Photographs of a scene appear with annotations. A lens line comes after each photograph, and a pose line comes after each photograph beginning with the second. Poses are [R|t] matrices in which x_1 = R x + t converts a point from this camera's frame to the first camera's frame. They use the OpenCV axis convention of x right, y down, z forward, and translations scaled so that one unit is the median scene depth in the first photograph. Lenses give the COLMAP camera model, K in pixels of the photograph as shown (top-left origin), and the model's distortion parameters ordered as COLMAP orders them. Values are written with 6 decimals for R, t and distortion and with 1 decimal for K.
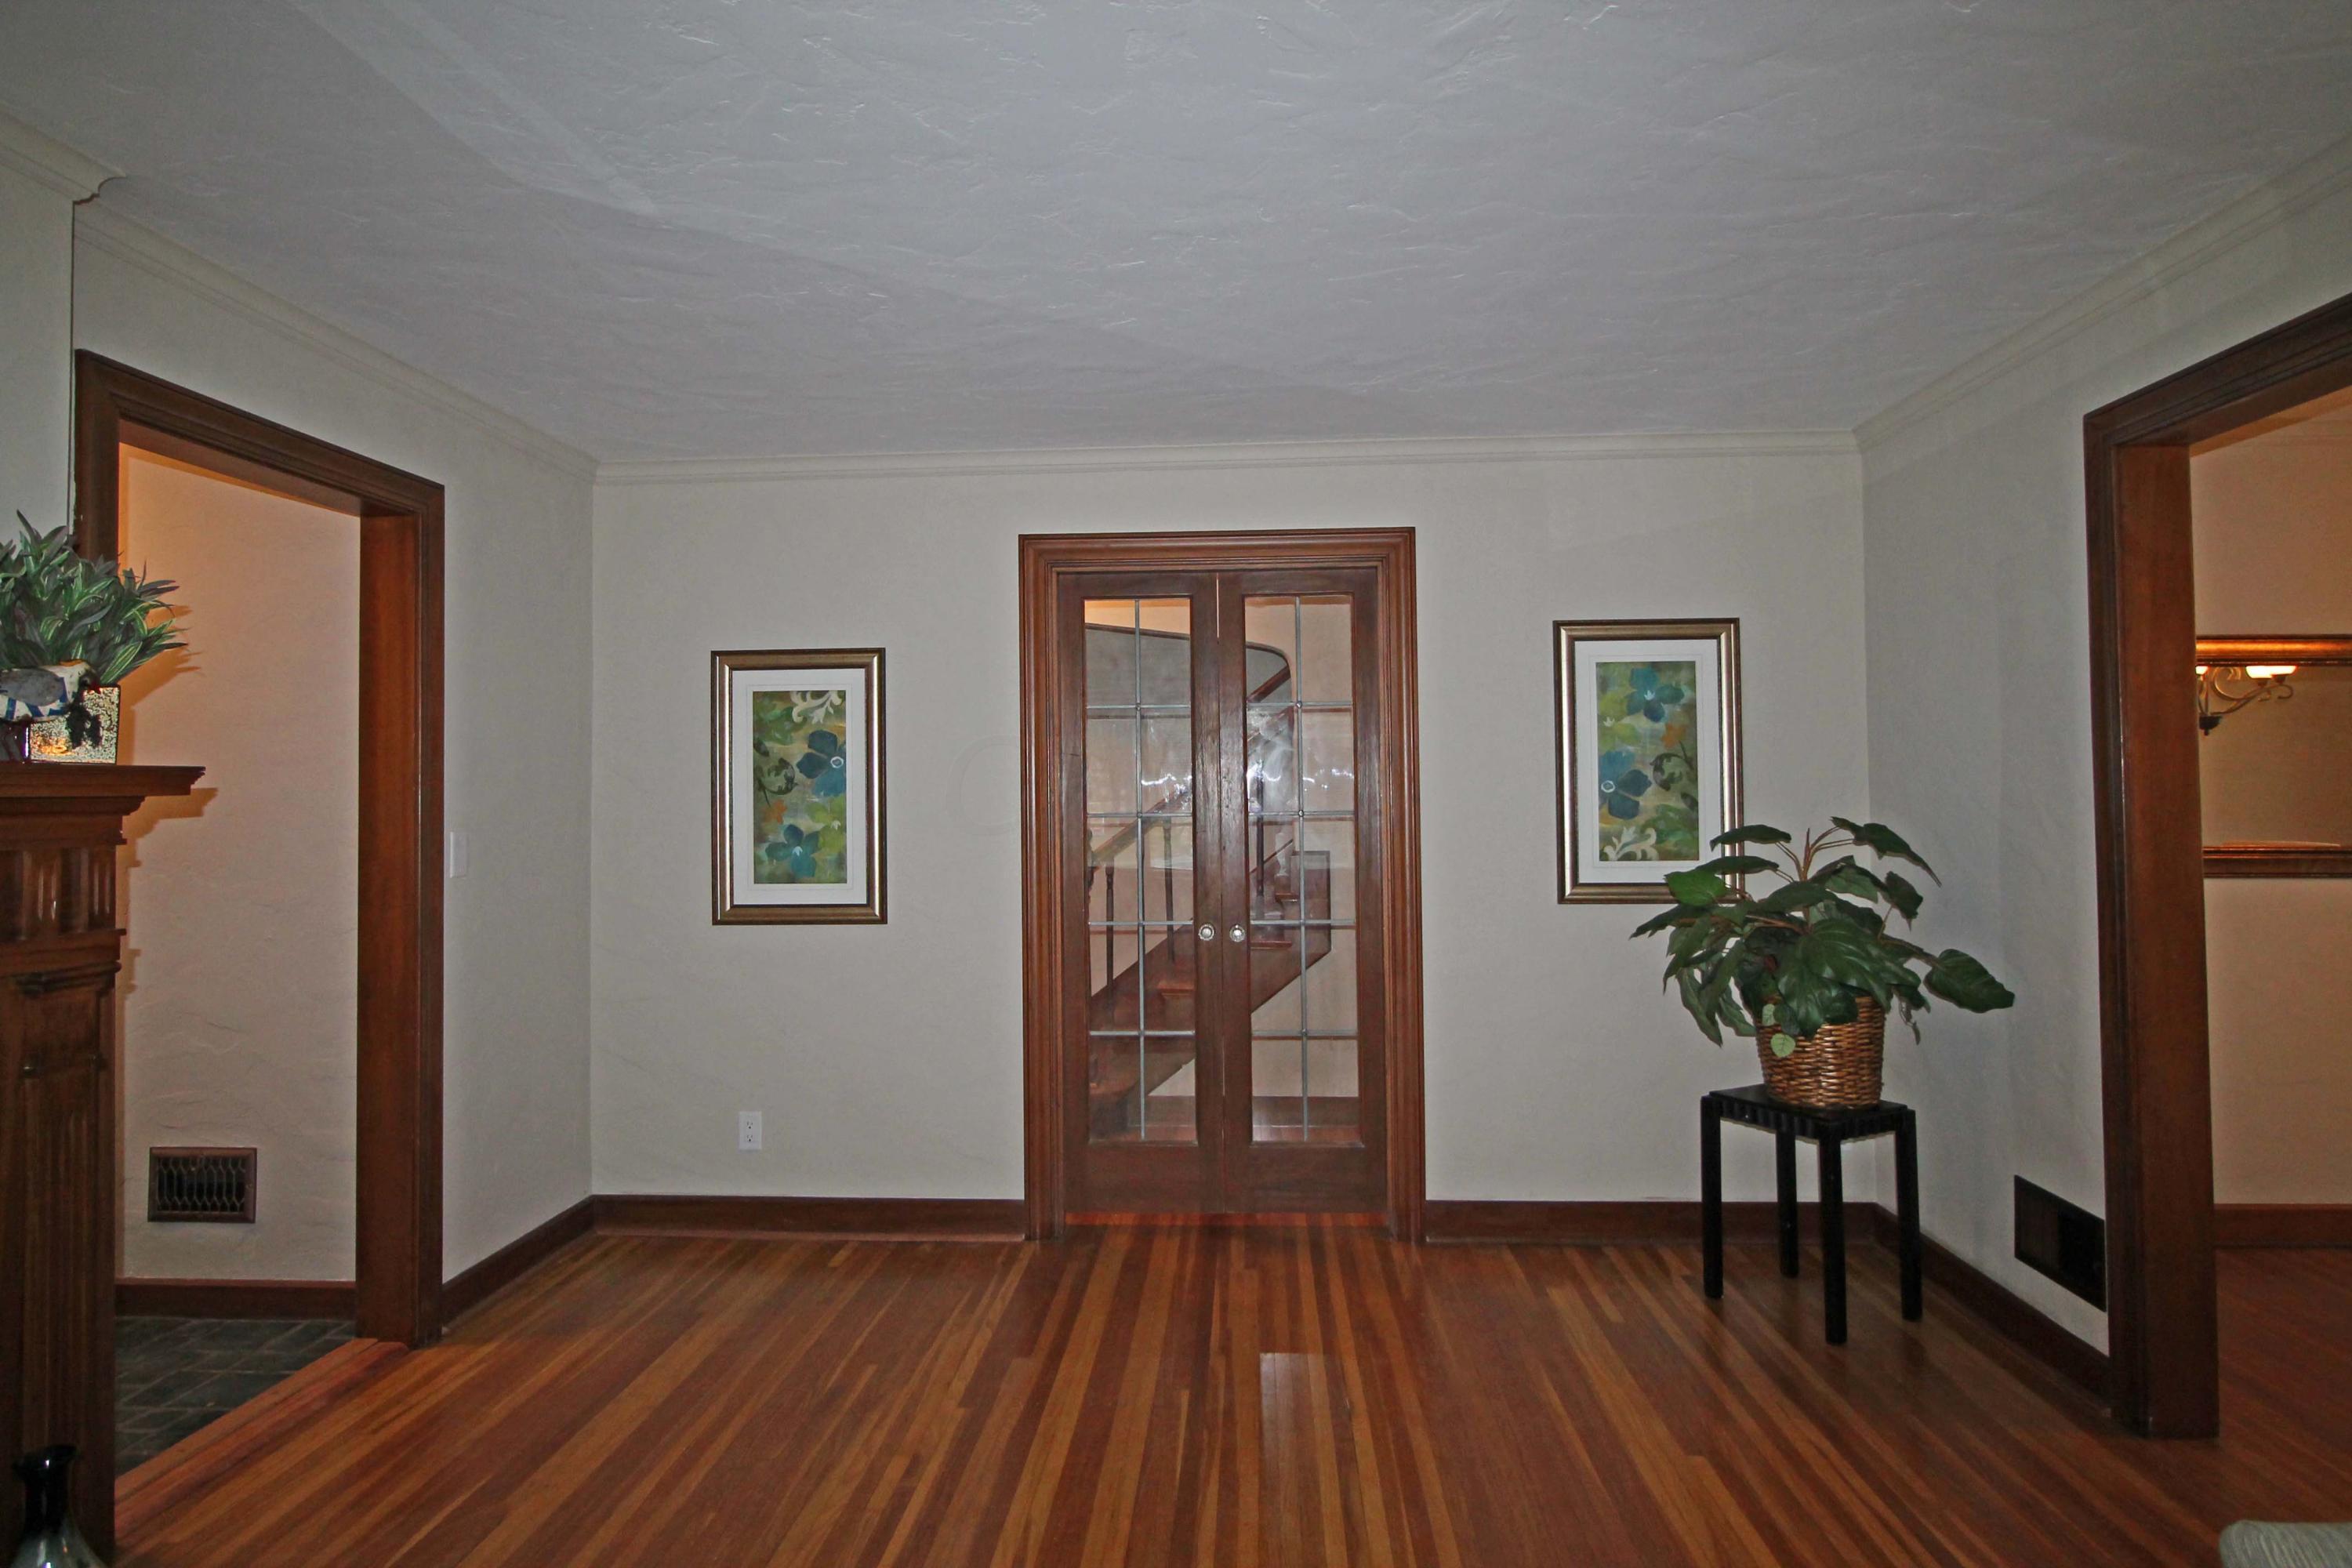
lens RADIAL K [[1376.1, 0, 1170.5], [0, 1376.1, 756.1], [0, 0, 1]] dist [0.006068, -0.010571]
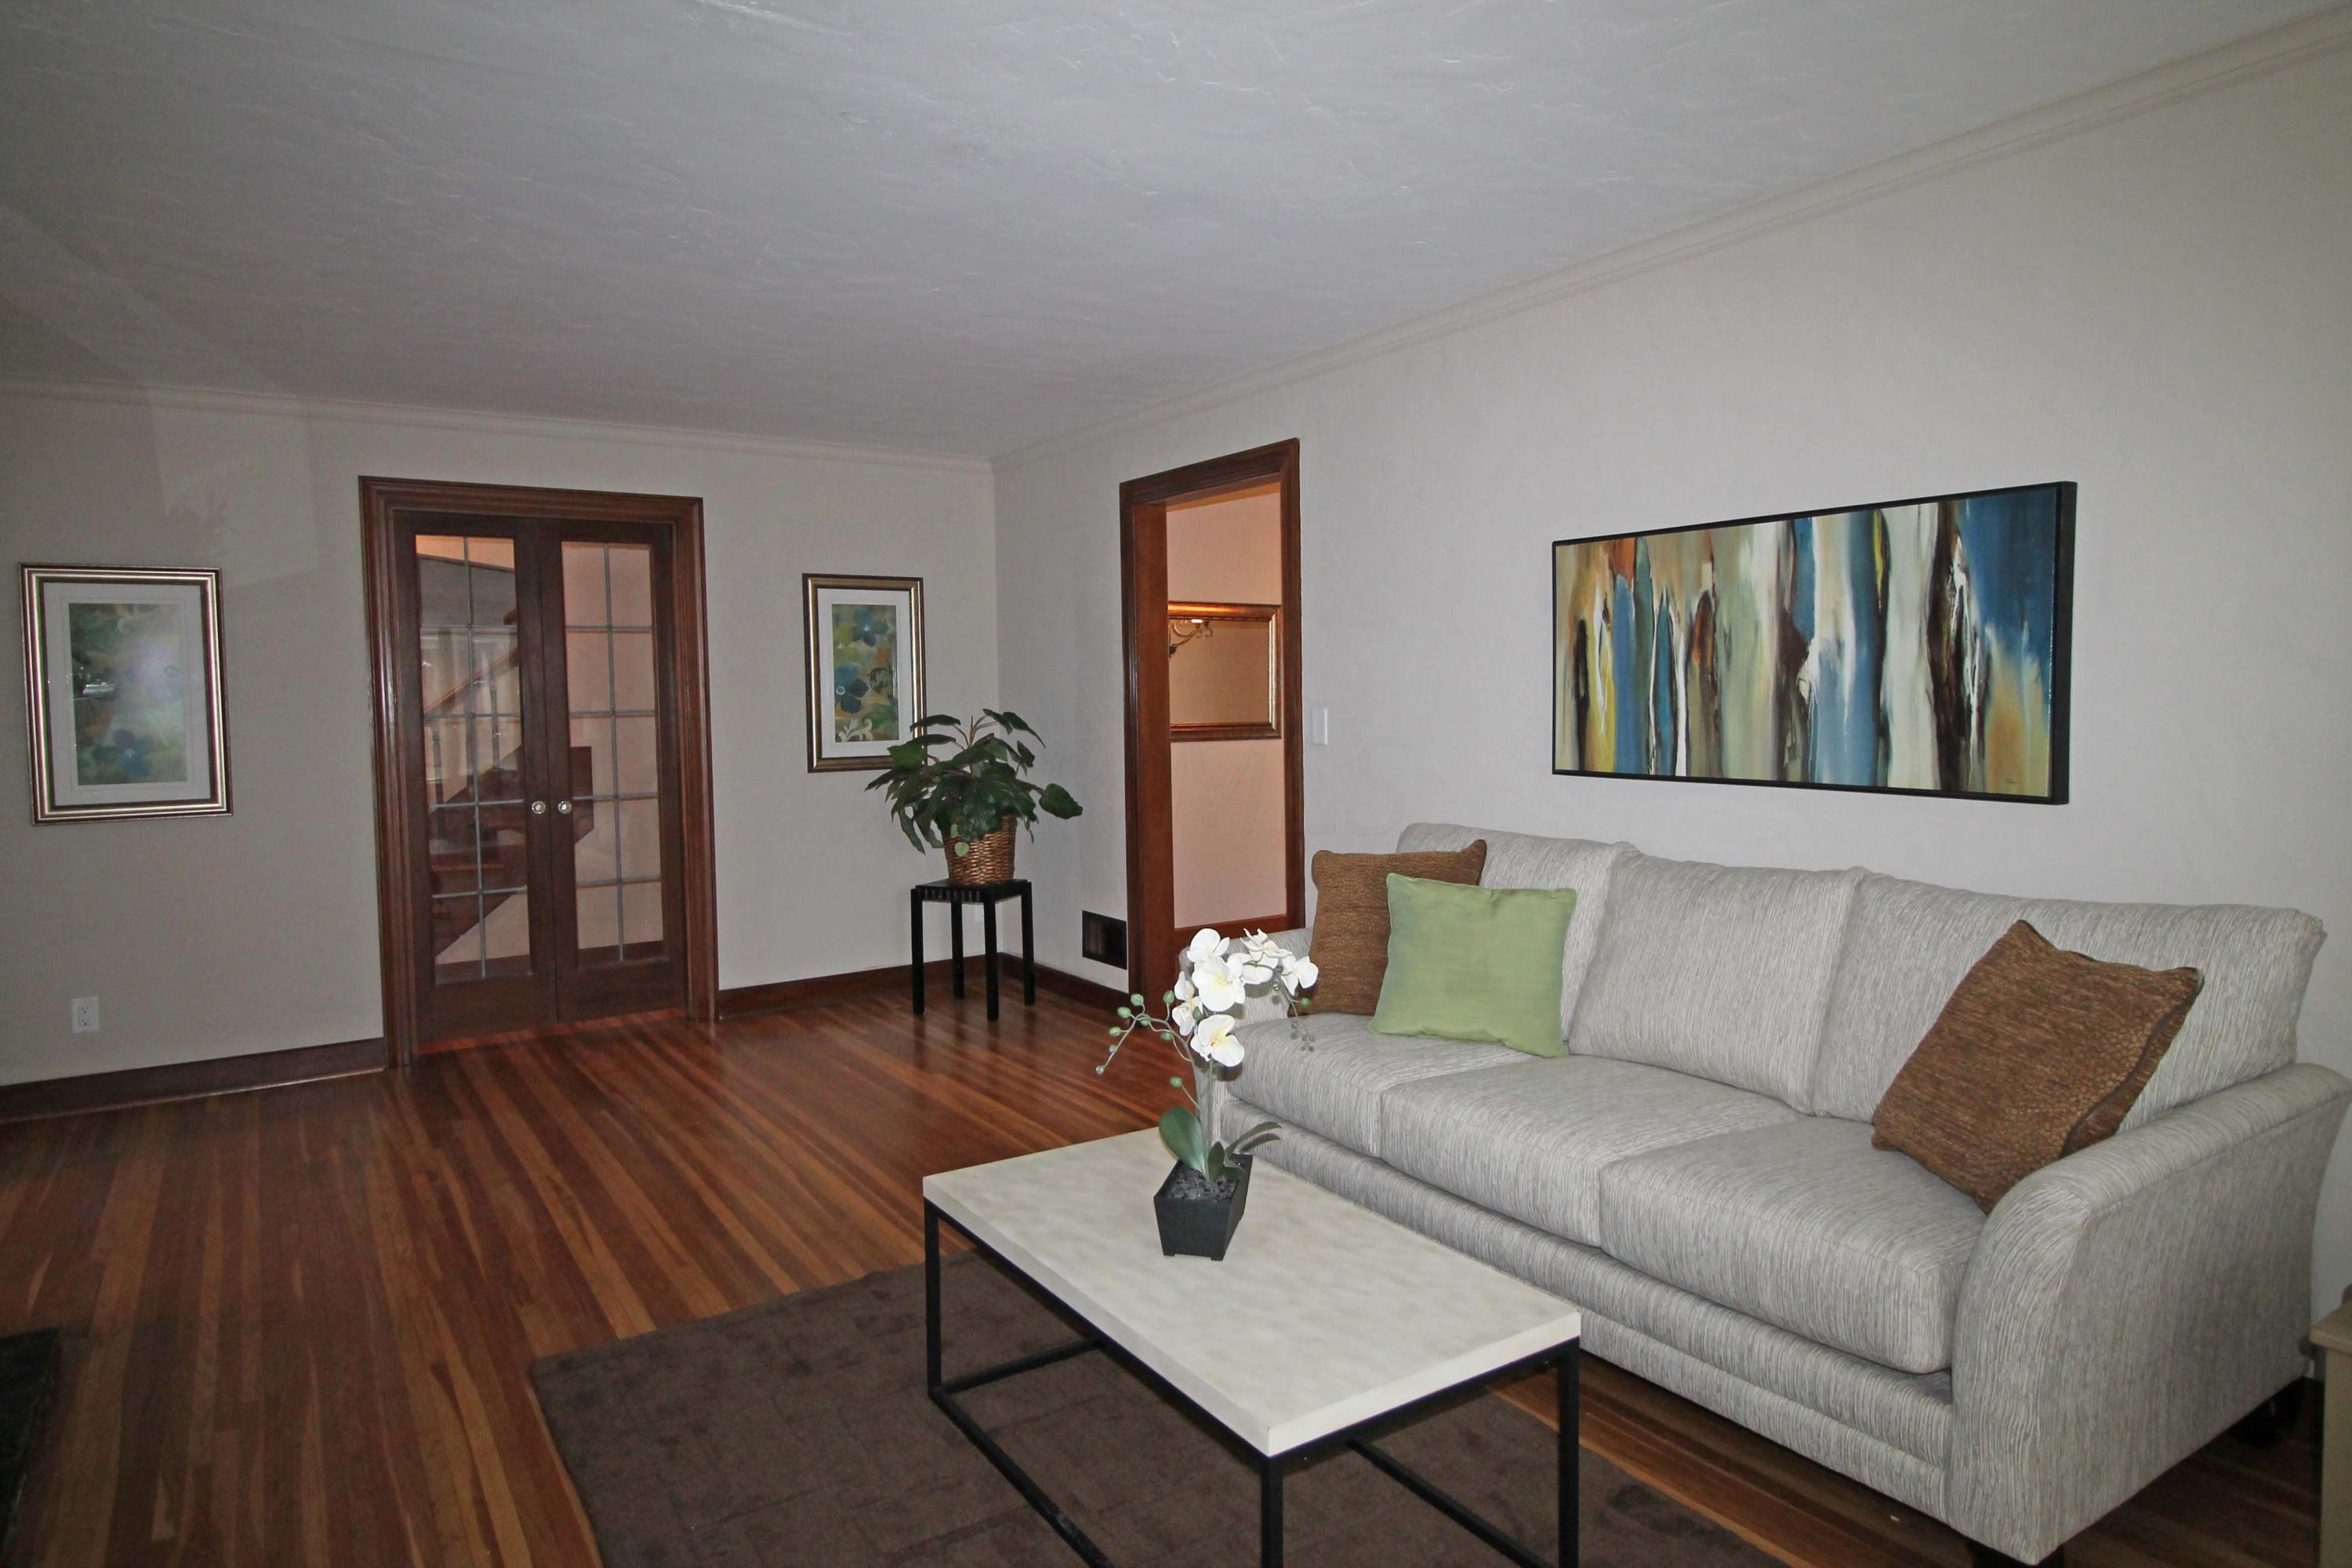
lens RADIAL K [[1376.1, 0, 1168.8], [0, 1376.1, 756.5], [0, 0, 1]] dist [0.006068, -0.010571]
pose [[0.797263, -0.032194, 0.602773, -0.281026], [-0.006680, 0.998045, 0.062142, -0.000858], [-0.603595, -0.053570, 0.795489, -0.362026]]
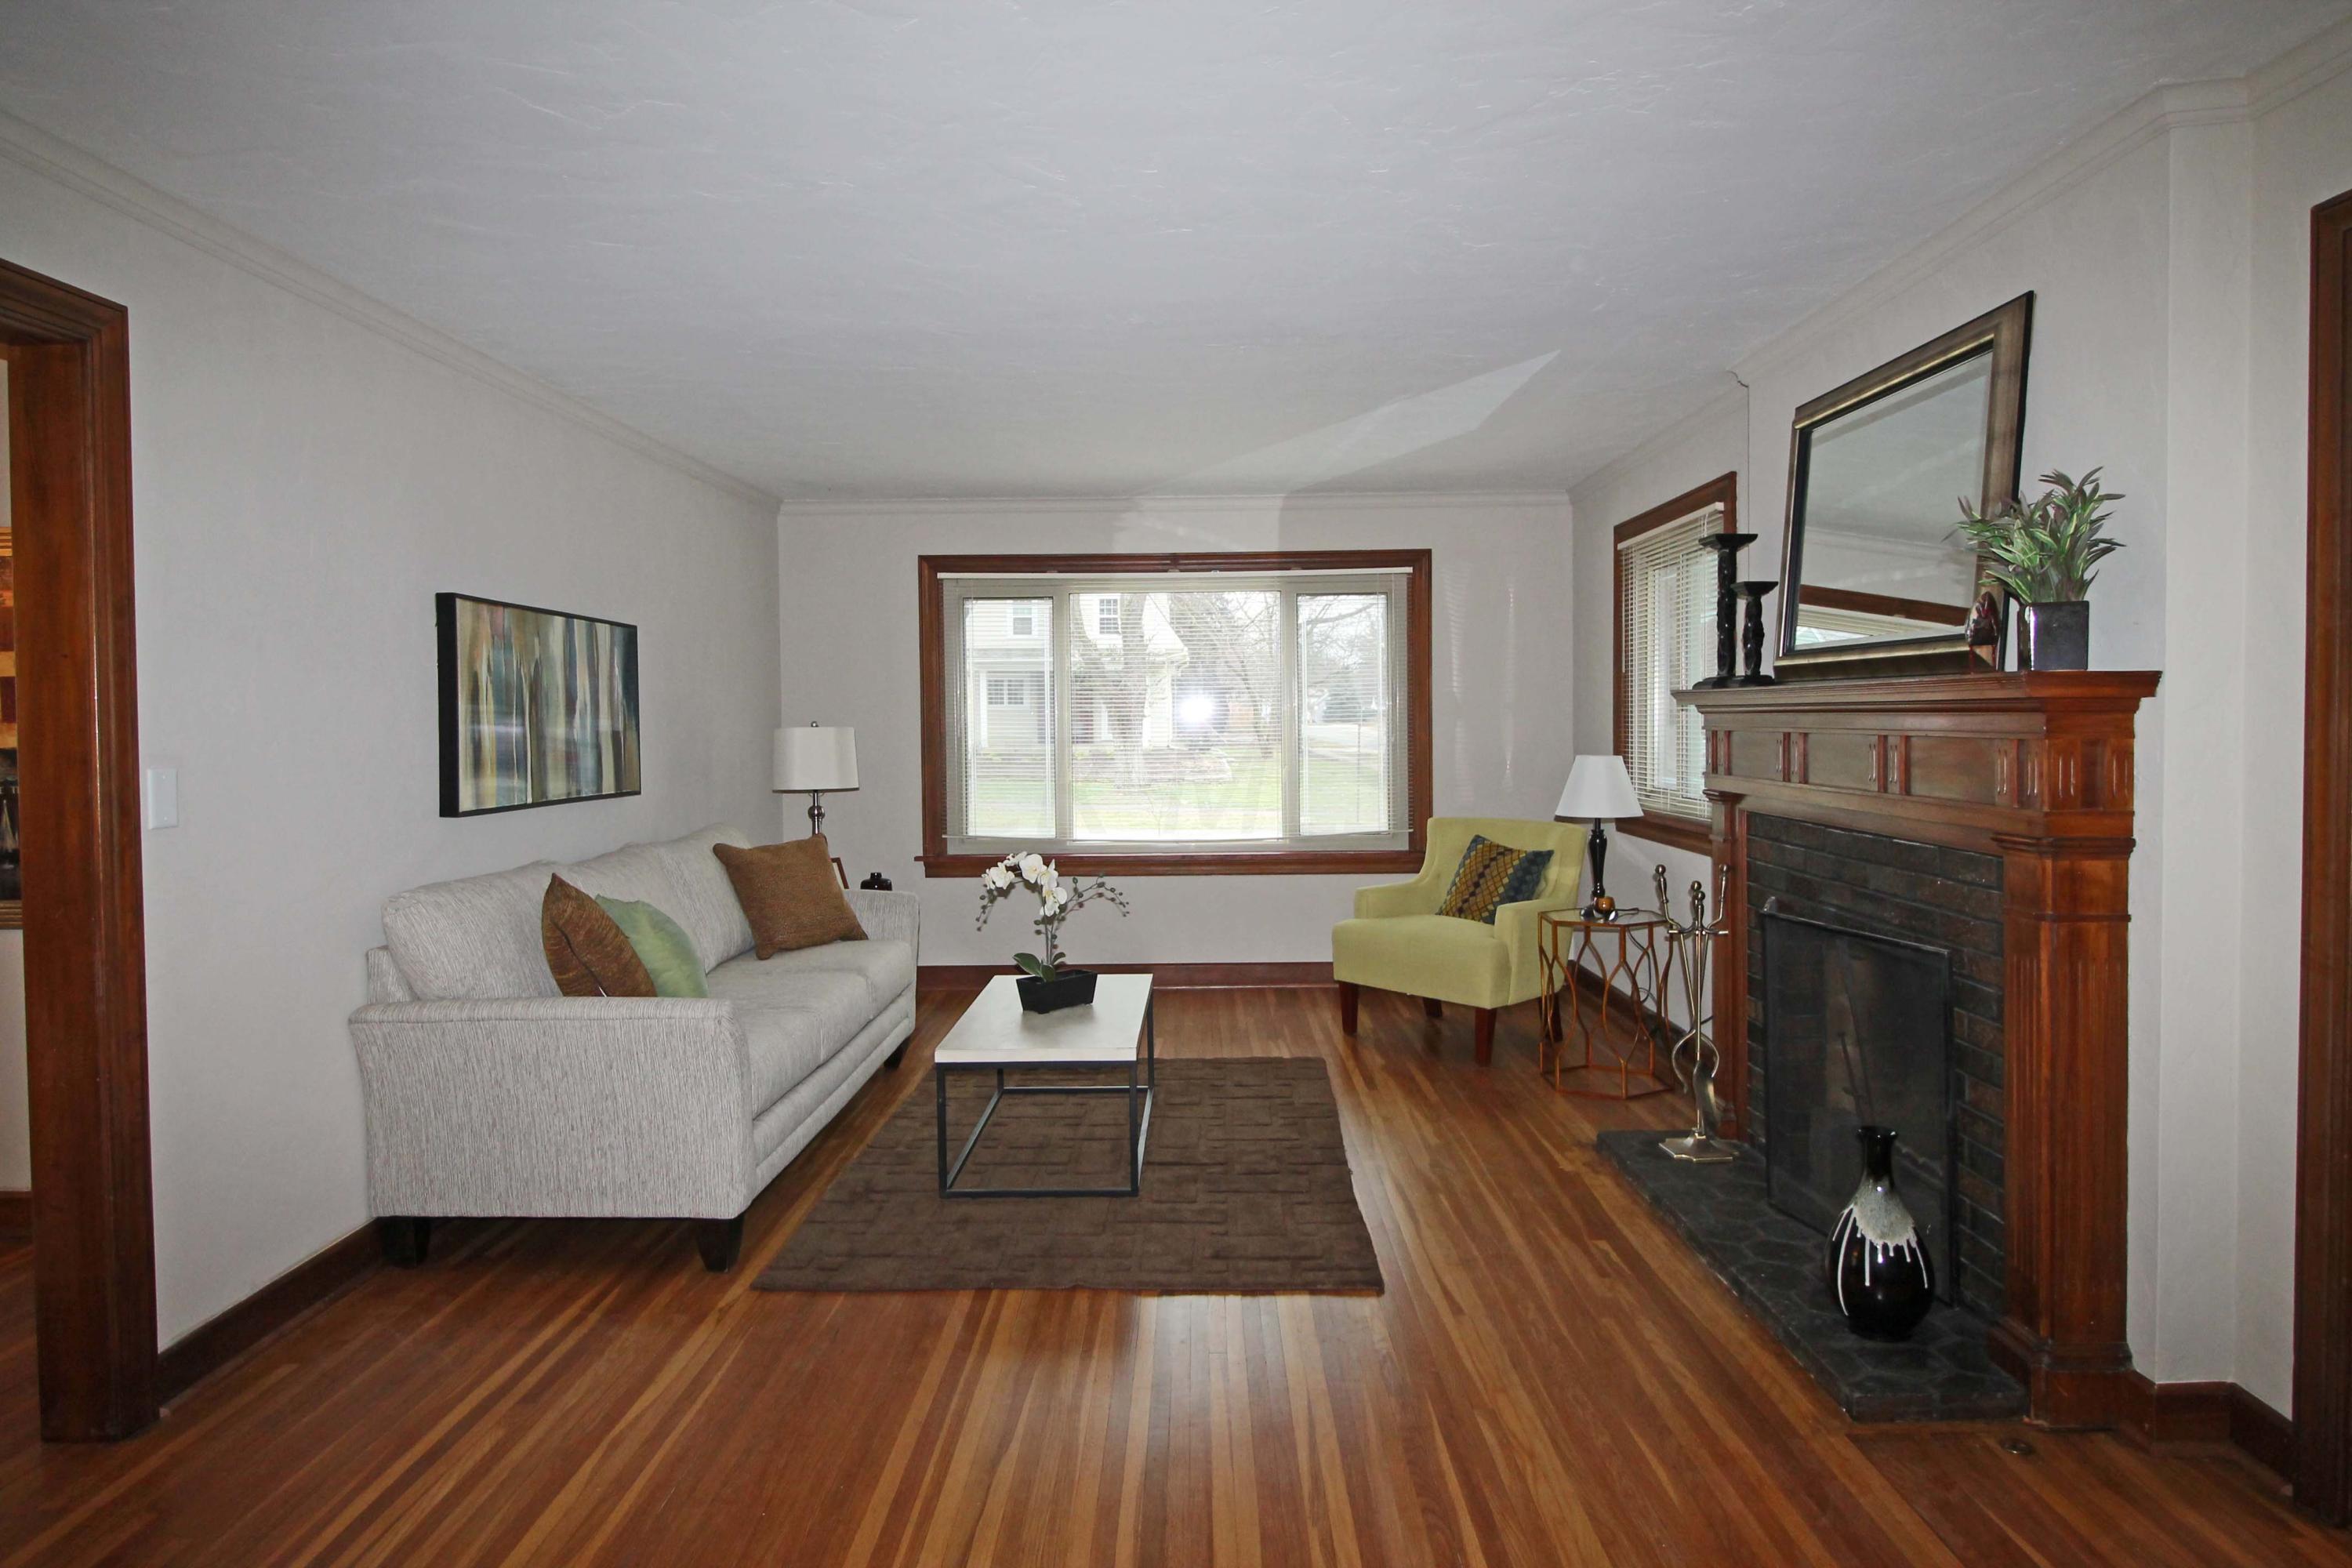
lens RADIAL K [[1376.1, 0, 1170.5], [0, 1376.1, 763.6], [0, 0, 1]] dist [0.006068, -0.010571]
pose [[-0.998734, 0.022250, -0.045104, 0.014362], [0.021918, 0.999729, 0.007850, 0.031261], [0.045267, 0.006851, -0.998951, 1.113447]]
